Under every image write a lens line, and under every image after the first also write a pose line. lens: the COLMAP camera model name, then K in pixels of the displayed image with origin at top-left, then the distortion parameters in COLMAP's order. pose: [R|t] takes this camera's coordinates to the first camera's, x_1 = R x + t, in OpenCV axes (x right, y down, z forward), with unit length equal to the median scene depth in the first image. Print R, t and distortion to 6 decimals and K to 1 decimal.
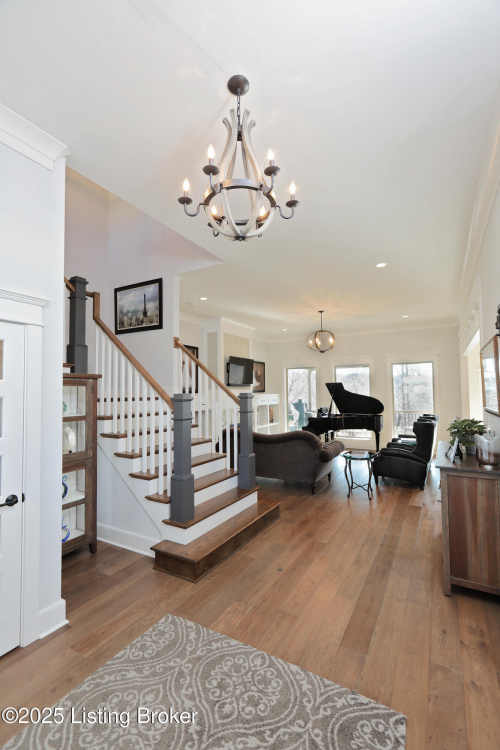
lens RADIAL K [[328.1, 0, 252.3], [0, 328.1, 379.5], [0, 0, 1]] dist [0.000861, 0.000629]
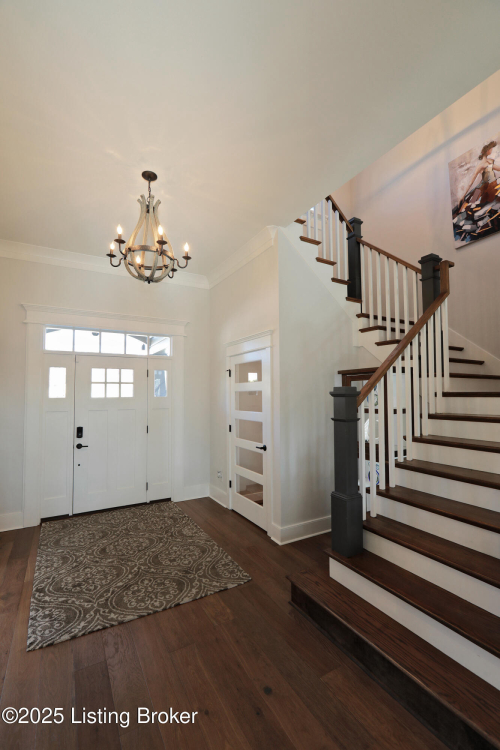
lens RADIAL K [[328.1, 0, 246.4], [0, 328.1, 374.5], [0, 0, 1]] dist [0.000861, 0.000629]
pose [[-0.515786, -0.037091, -0.855914, 0.887063], [0.060465, 0.994995, -0.079555, 0.105073], [0.854581, -0.092786, -0.510961, 1.890499]]
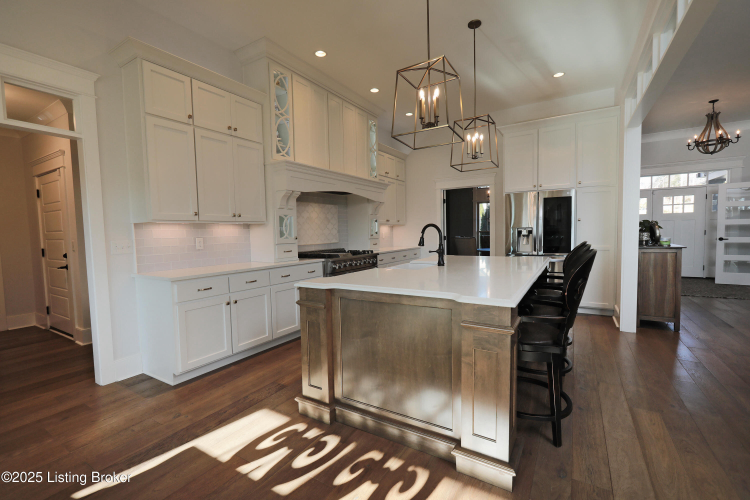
lens RADIAL K [[328.1, 0, 369.1], [0, 328.1, 252.2], [0, 0, 1]] dist [0.000861, 0.000629]
pose [[-0.998816, 0.026724, 0.040639, 2.487224], [0.026676, 0.999643, -0.001709, 0.337327], [-0.040670, -0.000623, -0.999172, 3.516945]]
